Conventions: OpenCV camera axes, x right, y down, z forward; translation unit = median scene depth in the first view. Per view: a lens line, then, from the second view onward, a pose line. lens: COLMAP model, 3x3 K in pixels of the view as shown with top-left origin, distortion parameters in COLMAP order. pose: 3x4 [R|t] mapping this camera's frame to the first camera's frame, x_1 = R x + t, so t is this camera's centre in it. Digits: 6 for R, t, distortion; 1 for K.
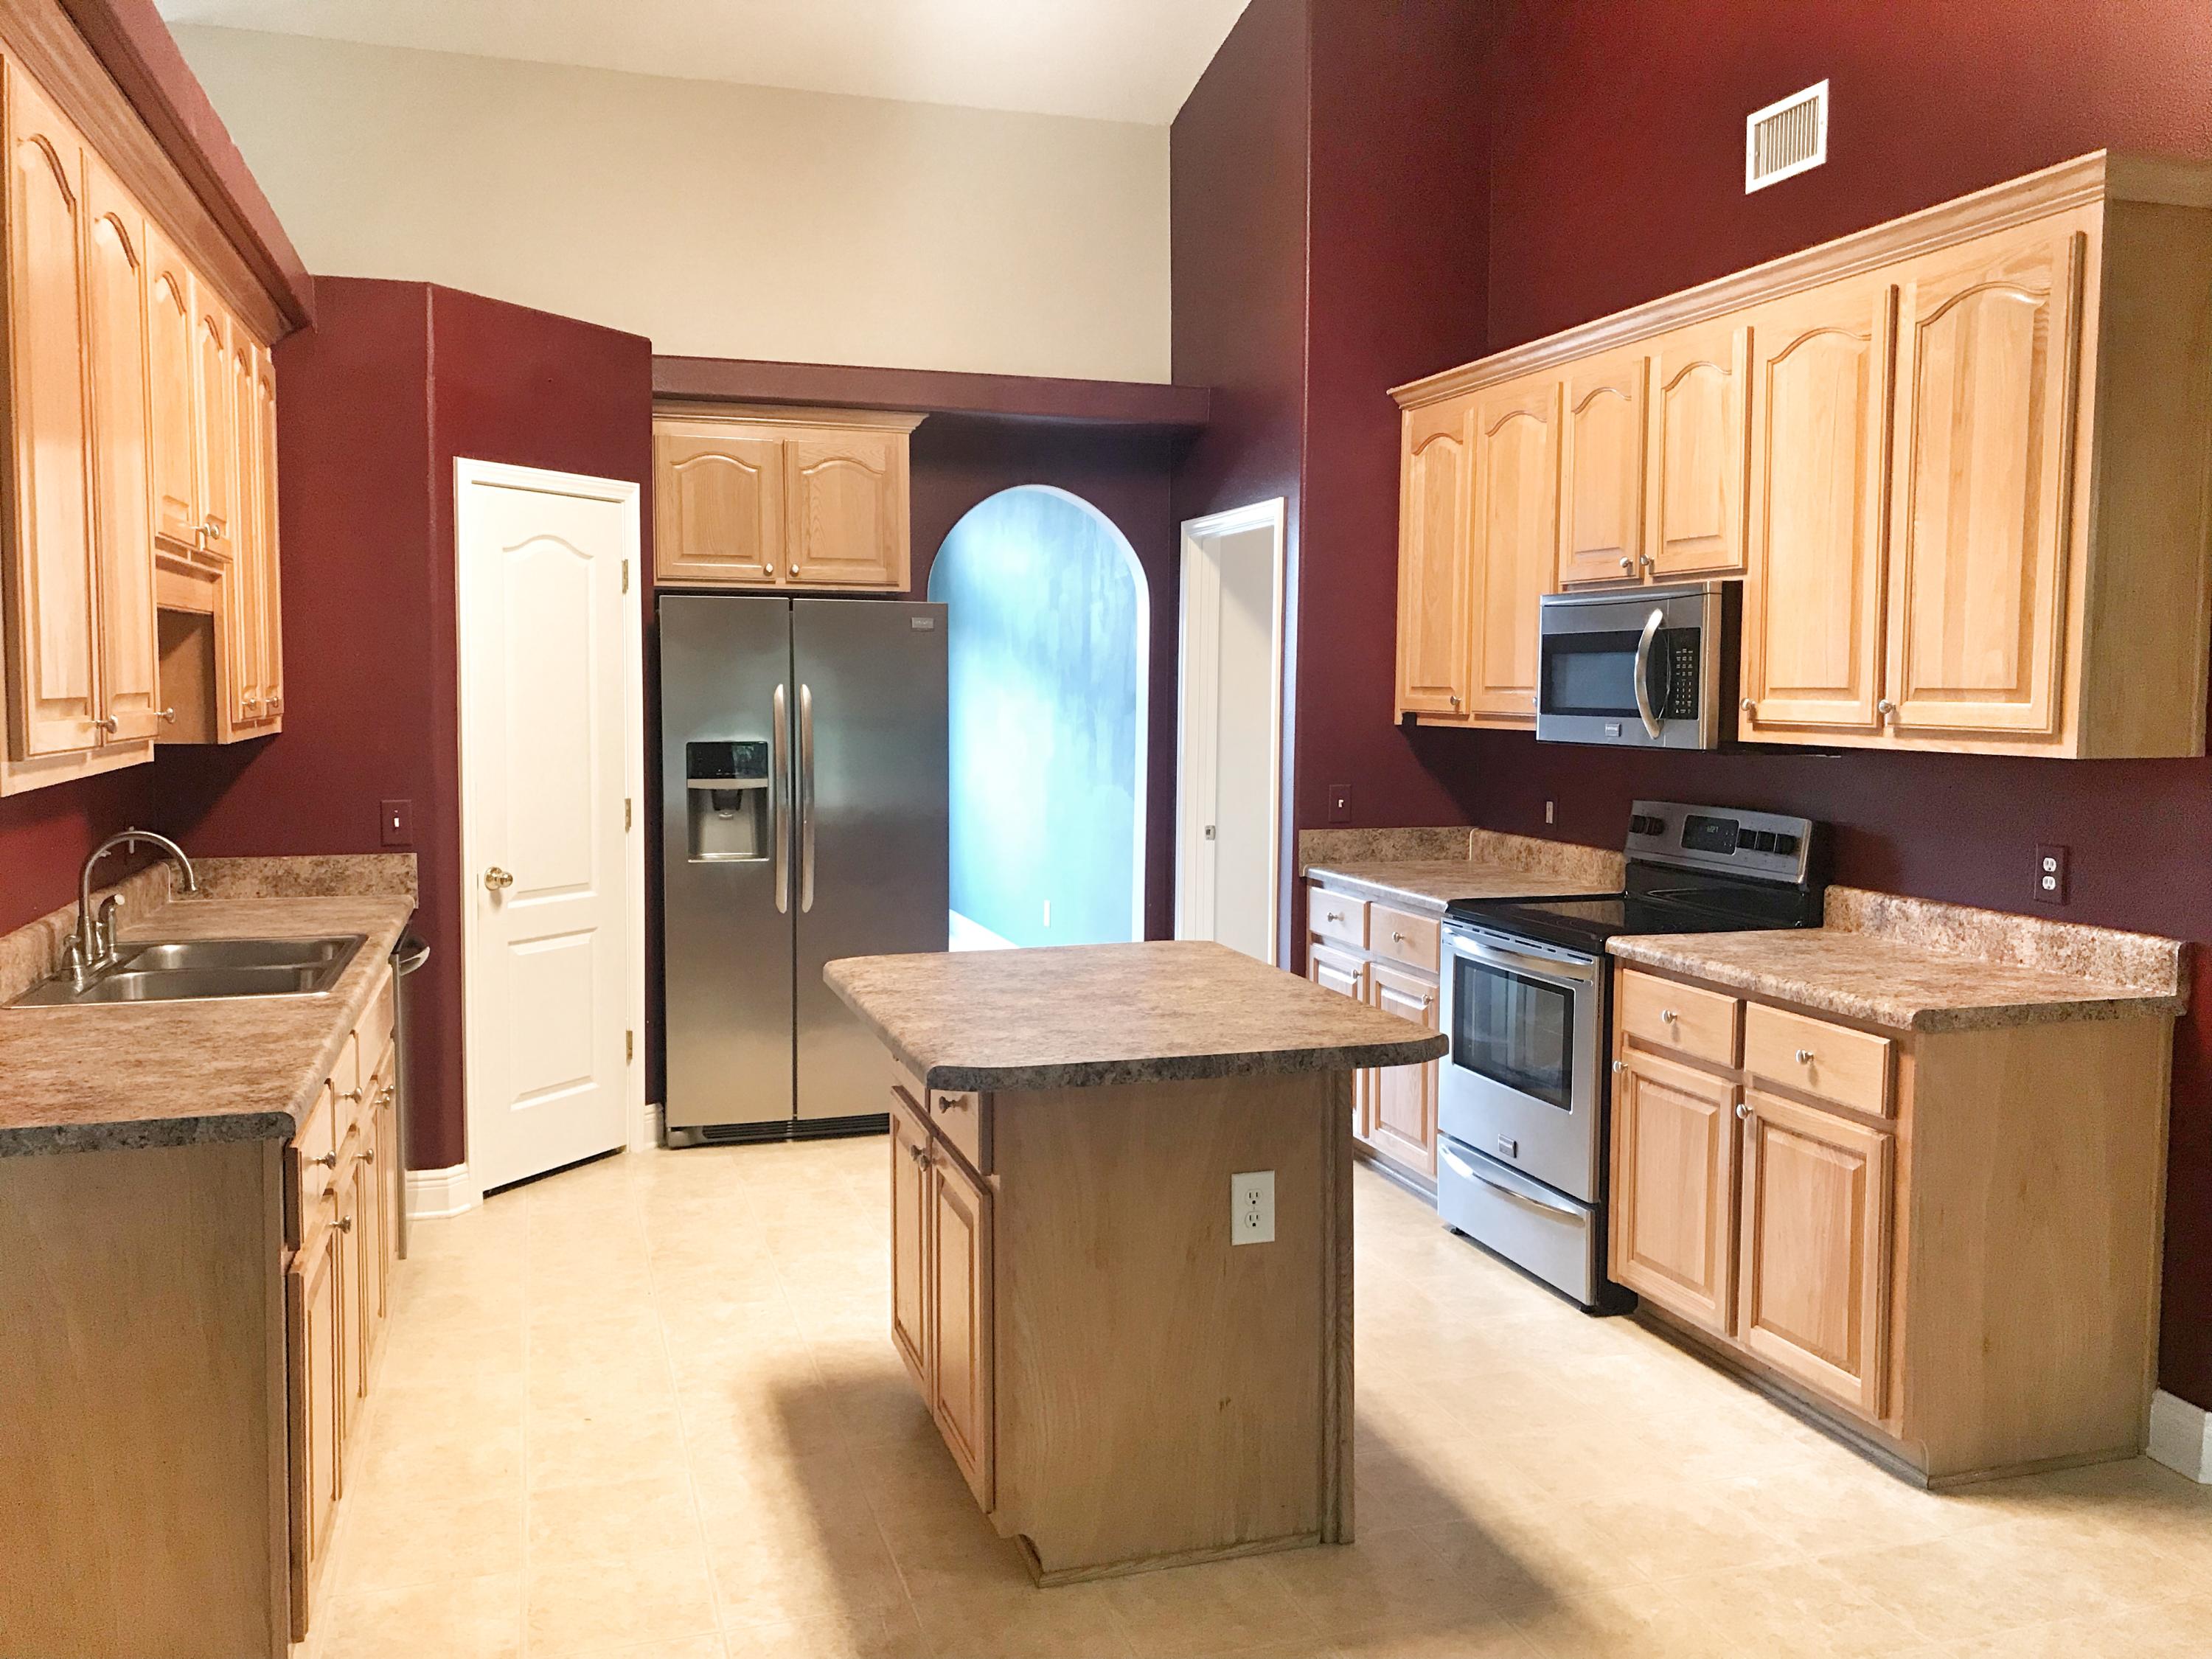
lens RADIAL K [[1811.9, 0, 1108.0], [0, 1811.9, 828.9], [0, 0, 1]] dist [0.029031, -0.025219]
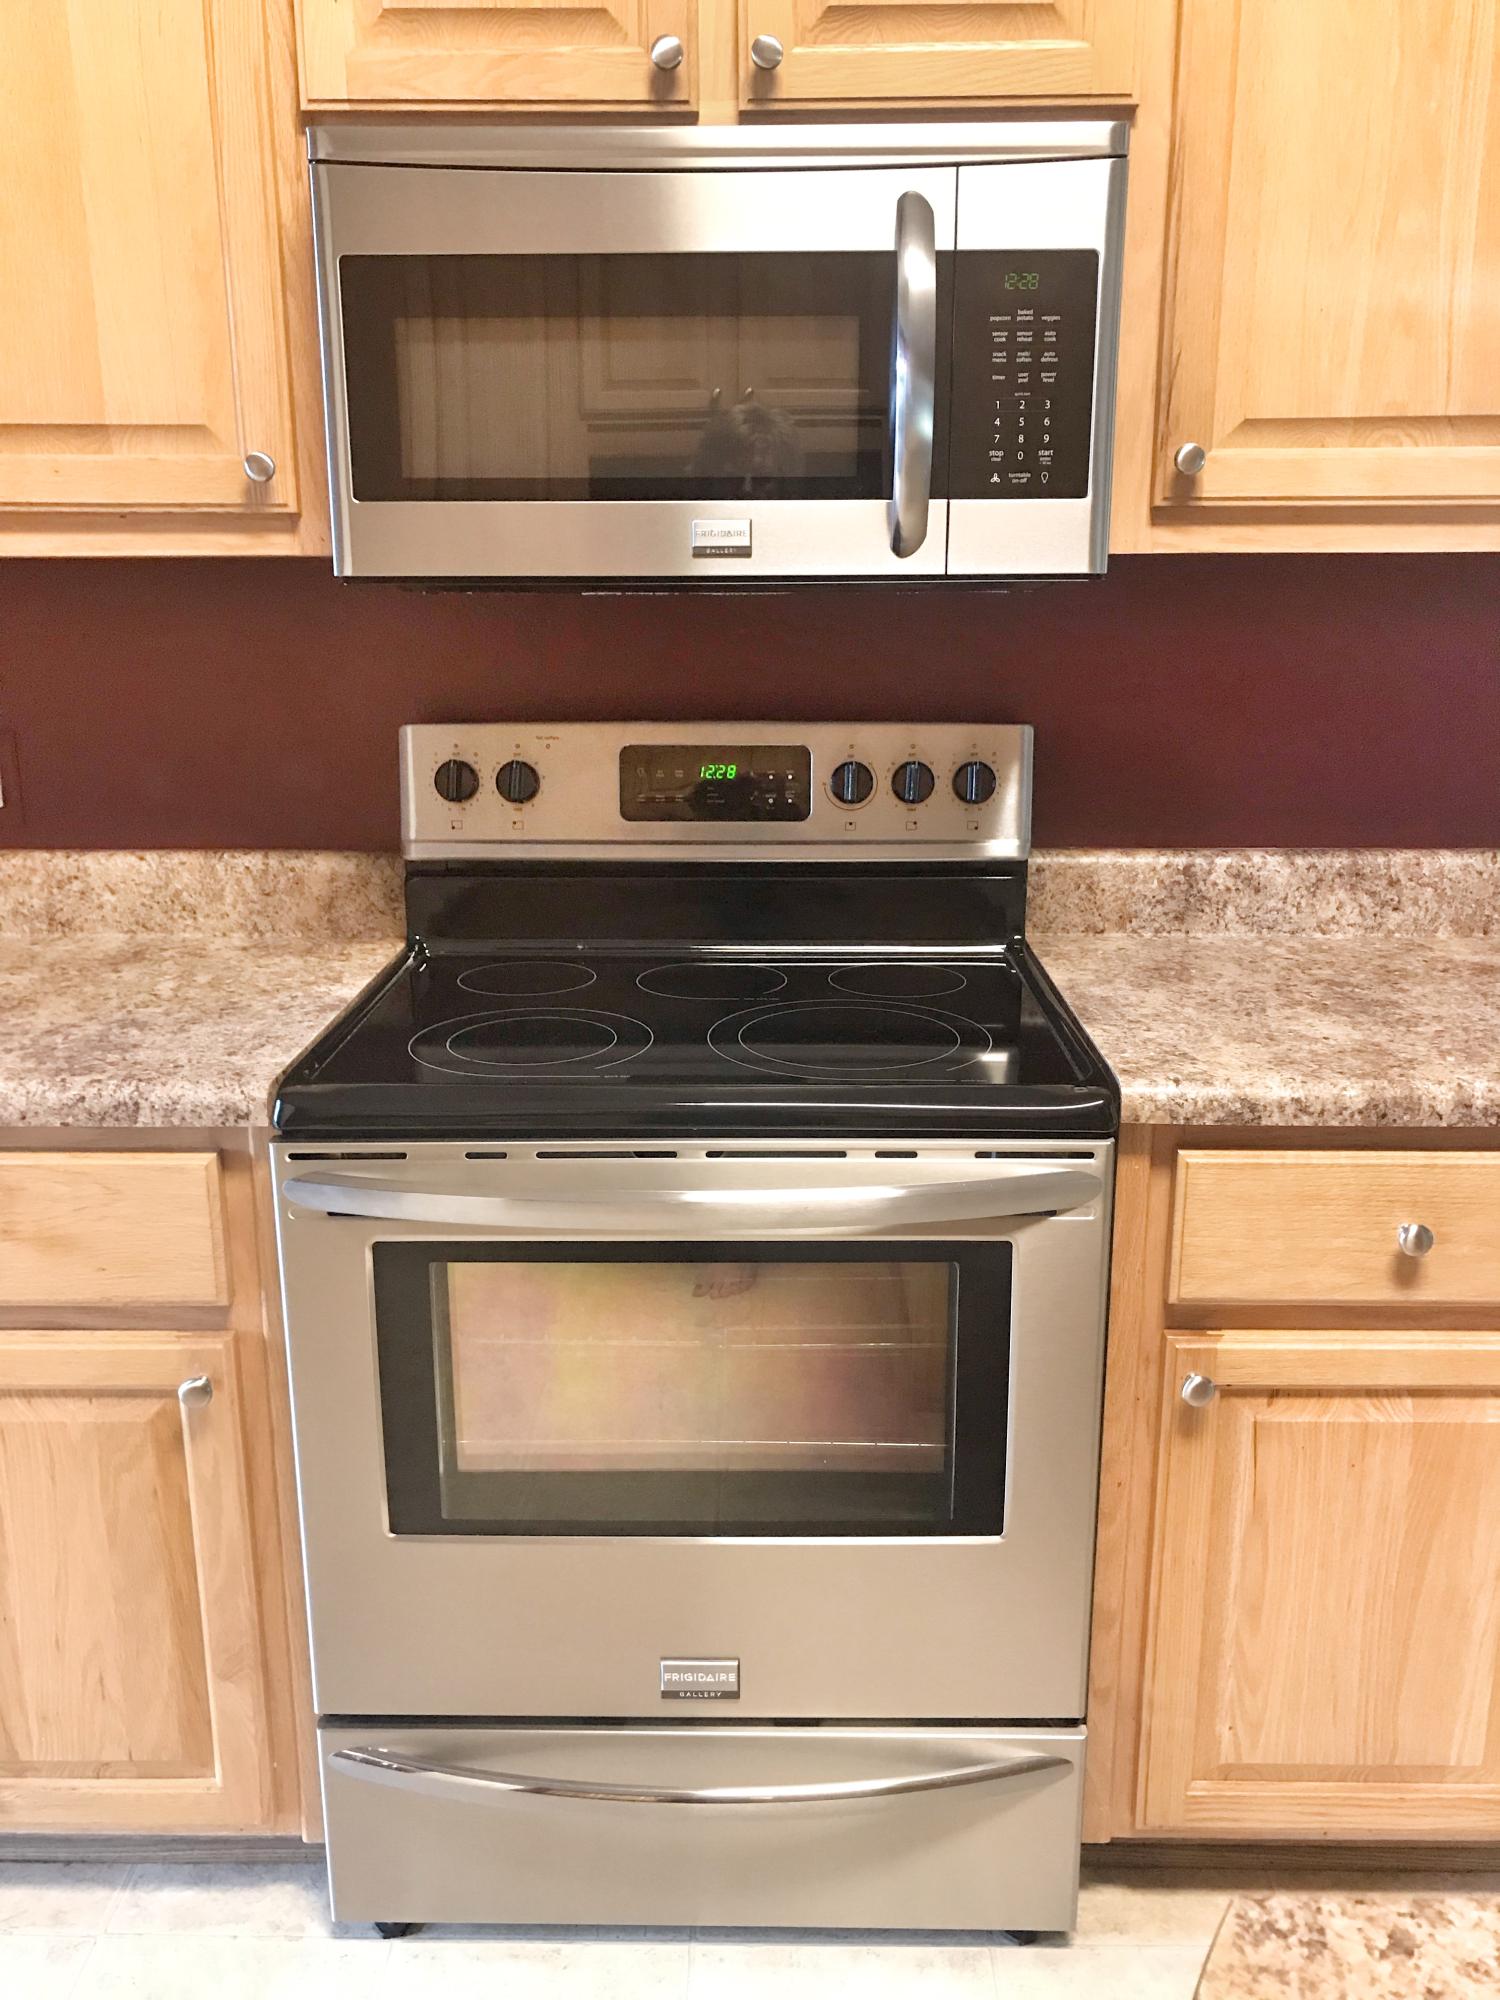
lens RADIAL K [[1638.2, 0, 765.5], [0, 1638.2, 1009.1], [0, 0, 1]] dist [0.029031, -0.025219]
pose [[0.326041, -0.256937, 0.909770, -0.055965], [0.084465, 0.966426, 0.242667, -0.045062], [-0.941575, -0.002276, 0.336797, 0.951316]]
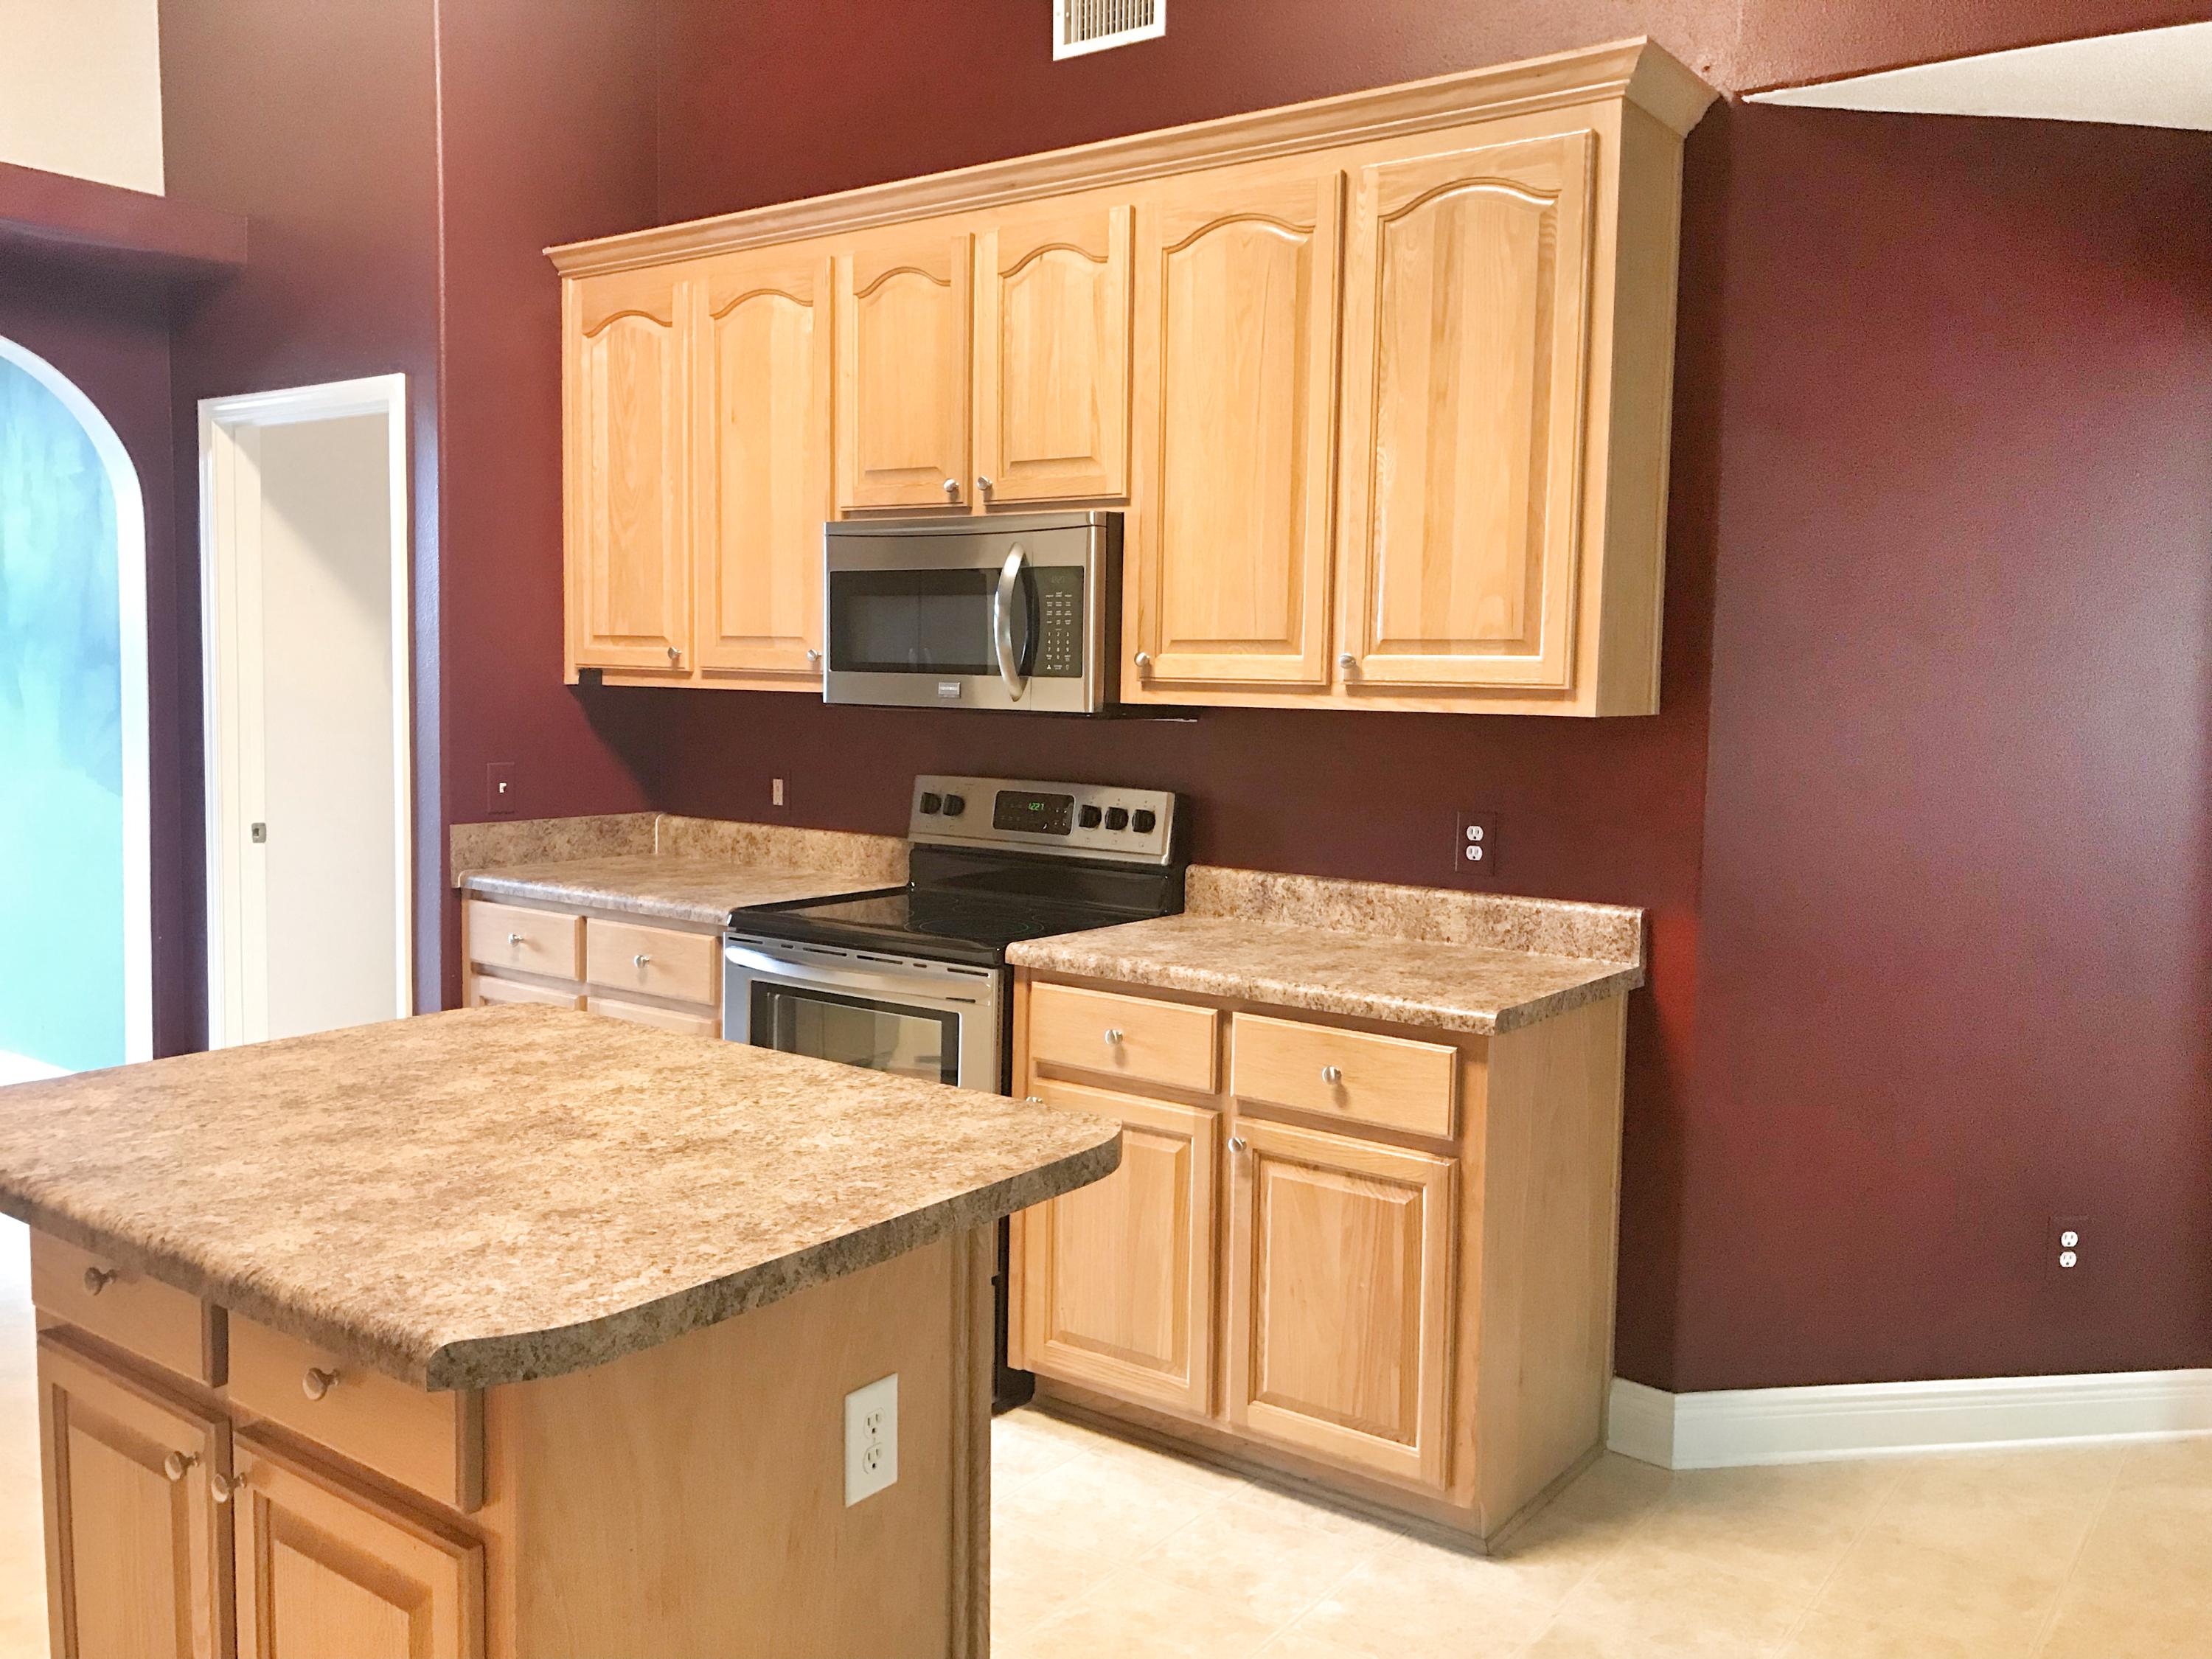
lens RADIAL K [[1811.9, 0, 1114.9], [0, 1811.9, 818.2], [0, 0, 1]] dist [0.029031, -0.025219]
pose [[0.807716, -0.038858, 0.588290, -0.155271], [0.033435, 0.999239, 0.020095, -0.011105], [-0.588623, 0.003438, 0.808401, 0.322741]]
